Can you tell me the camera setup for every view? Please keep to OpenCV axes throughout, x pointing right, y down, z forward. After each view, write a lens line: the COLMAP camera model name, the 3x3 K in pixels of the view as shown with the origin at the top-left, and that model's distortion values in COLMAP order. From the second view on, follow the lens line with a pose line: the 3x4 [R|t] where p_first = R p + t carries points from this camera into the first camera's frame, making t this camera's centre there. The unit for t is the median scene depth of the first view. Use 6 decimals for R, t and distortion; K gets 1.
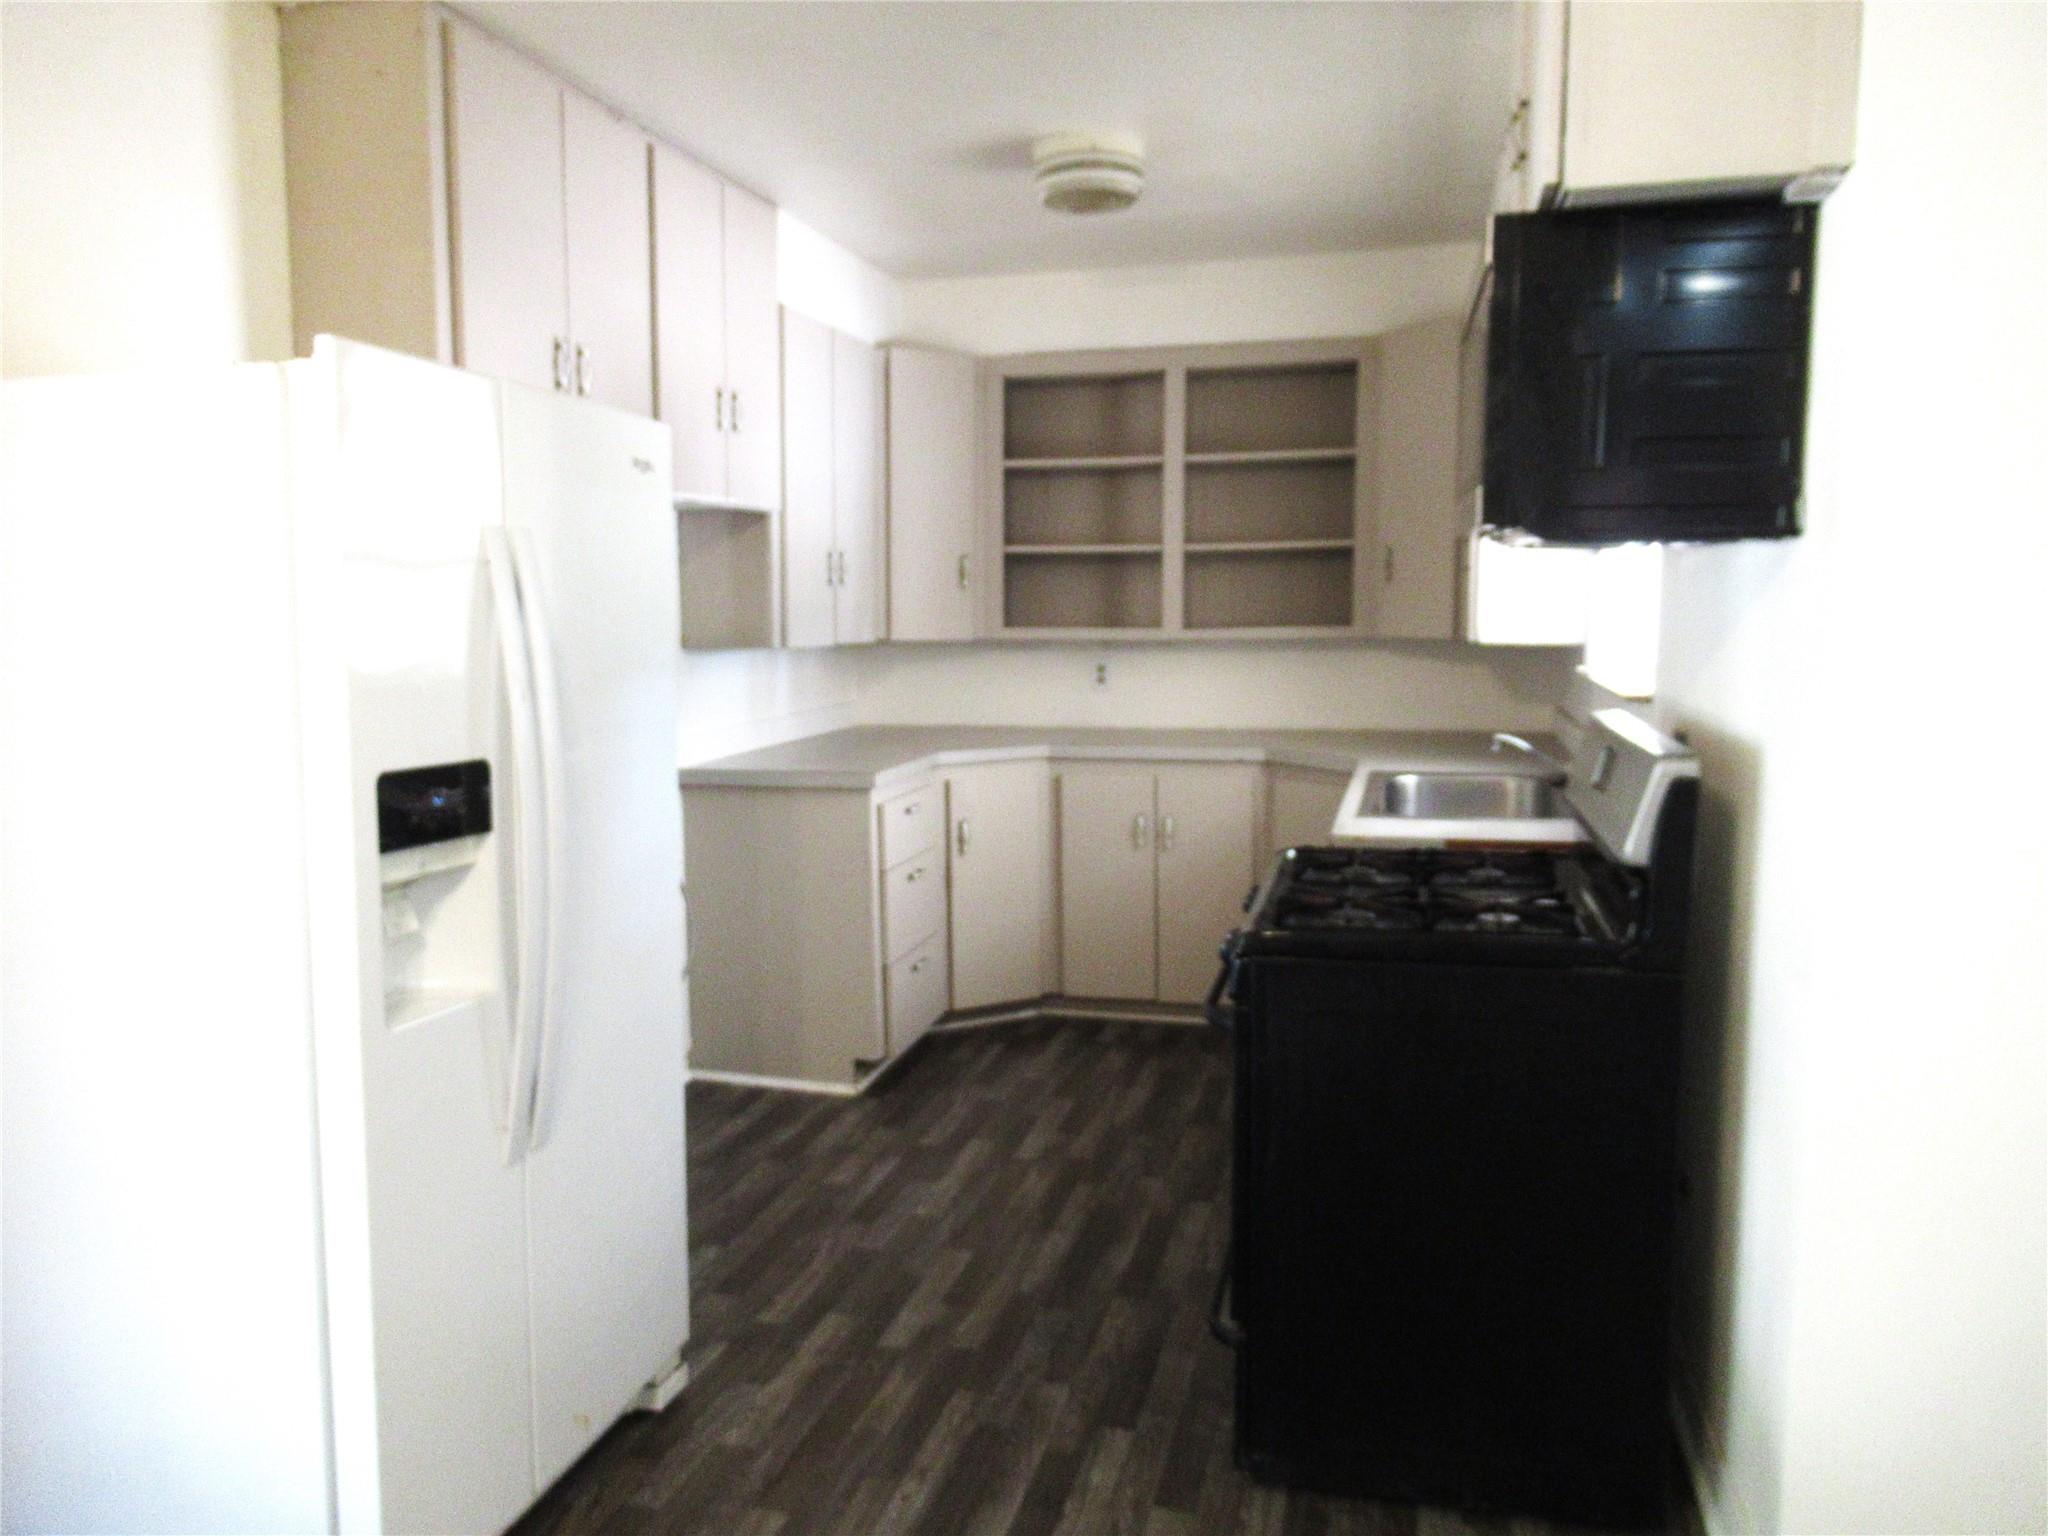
lens RADIAL K [[1420.7, 0, 1024.0], [0, 1420.7, 768.0], [0, 0, 1]] dist [-0.028718, 0.001694]
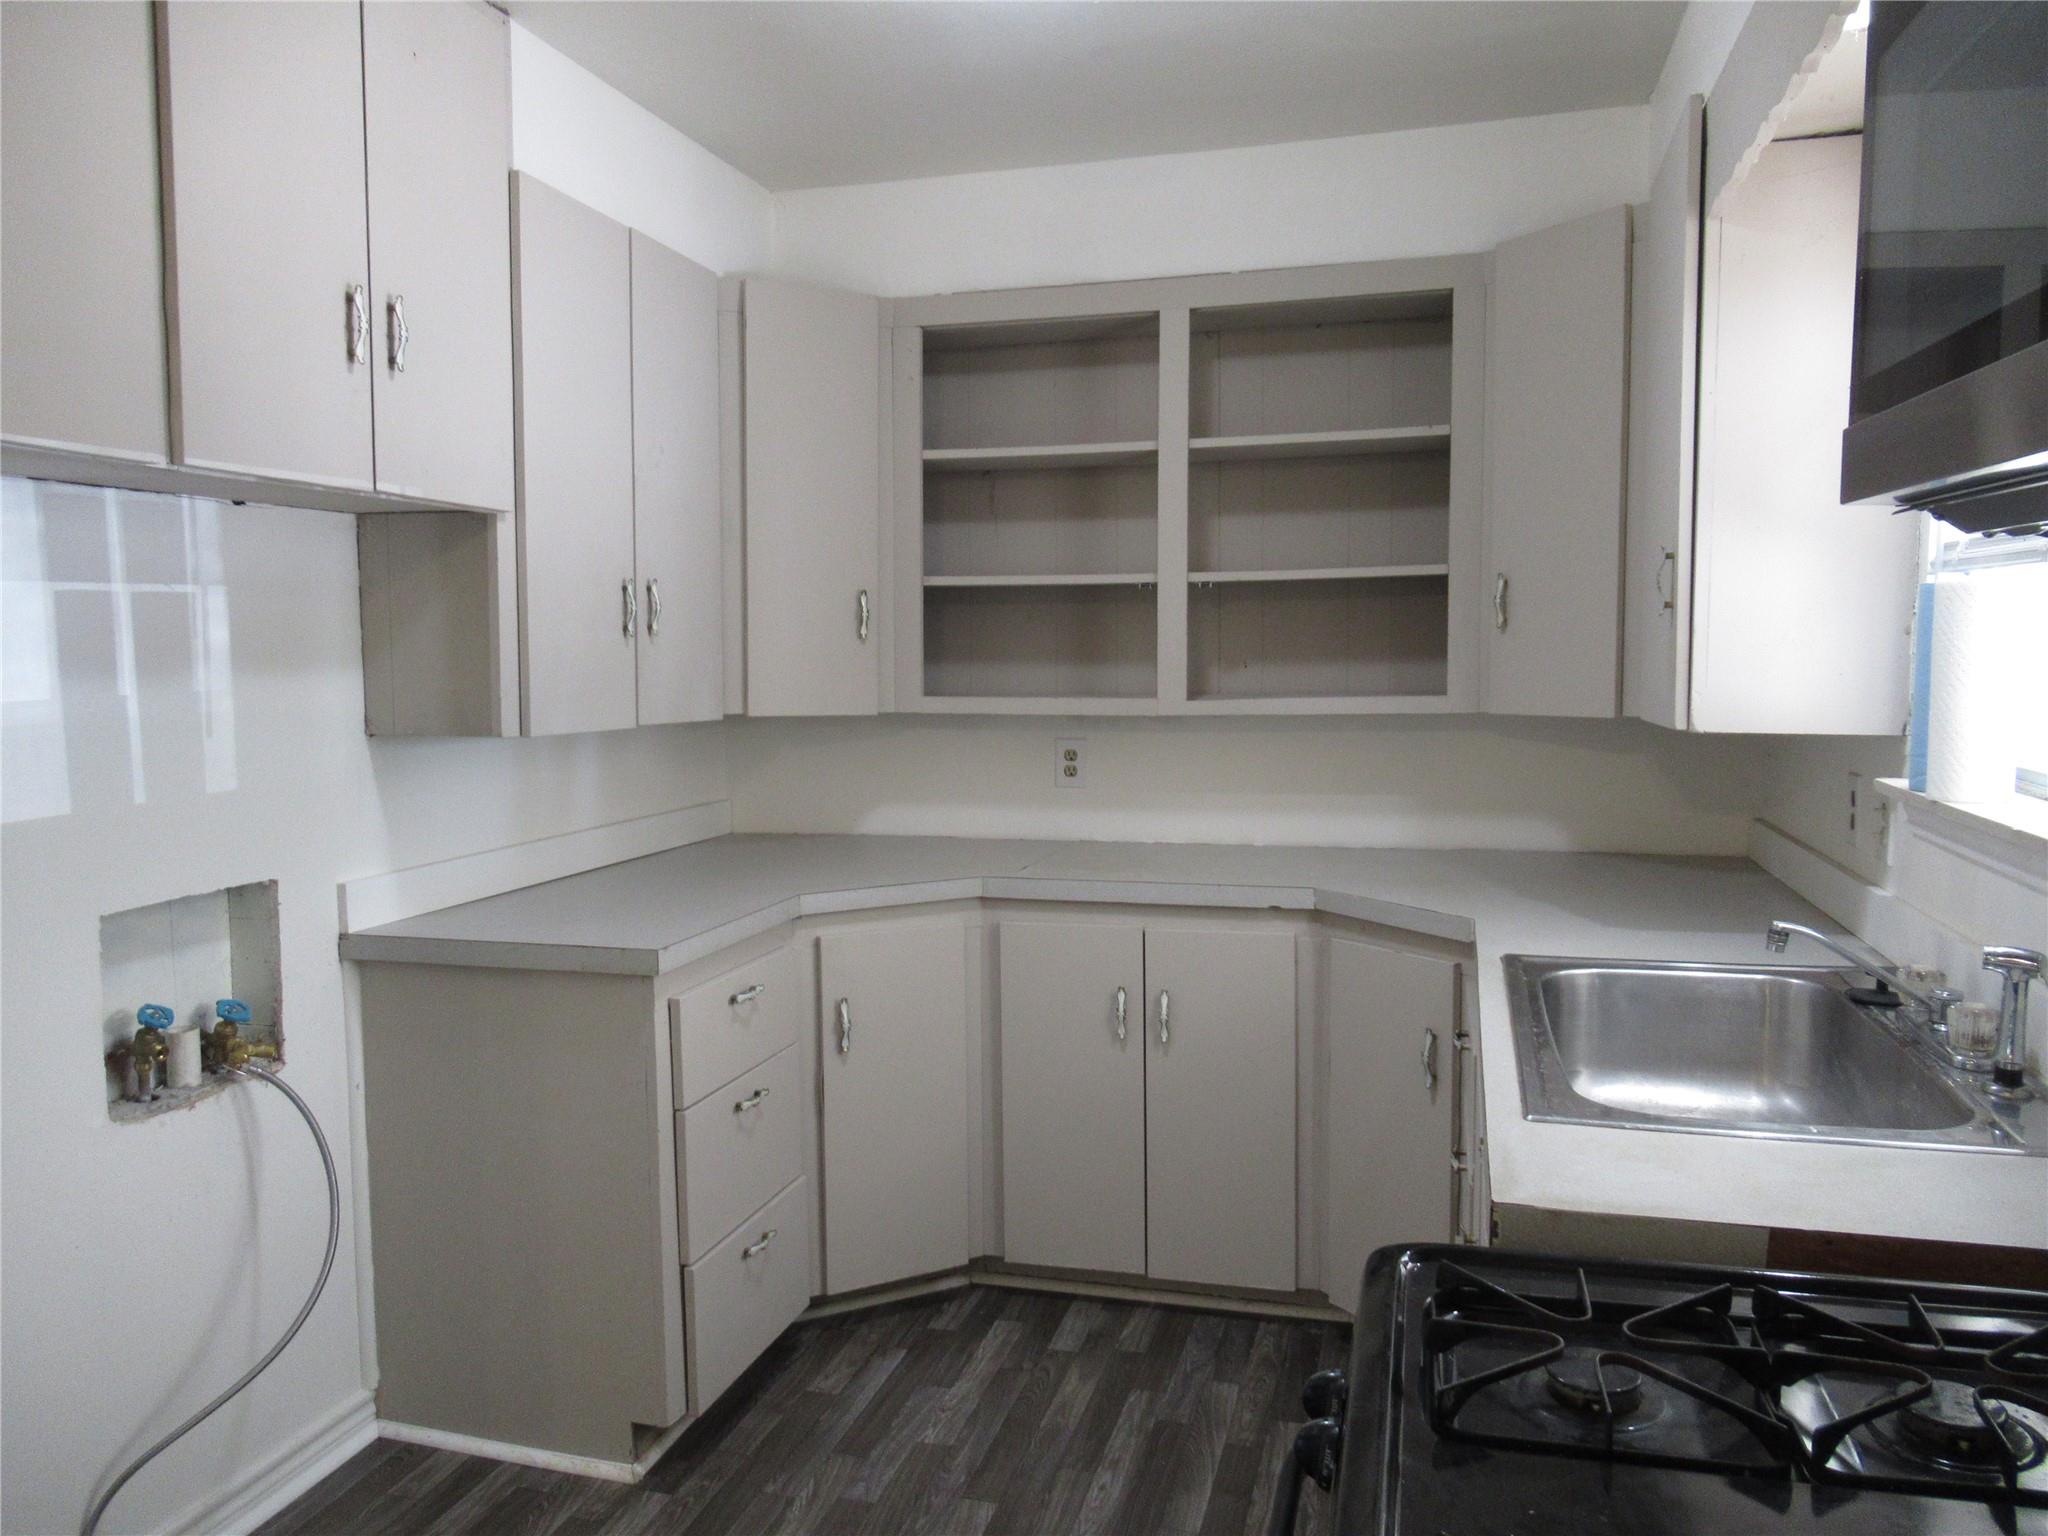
lens RADIAL K [[1519.3, 0, 1024.0], [0, 1519.3, 768.0], [0, 0, 1]] dist [0.004607, -0.009911]
pose [[0.999897, 0.000671, -0.014310, 0.049073], [-0.001247, 0.999186, -0.040316, -0.040082], [0.014272, 0.040330, 0.999085, 0.310670]]
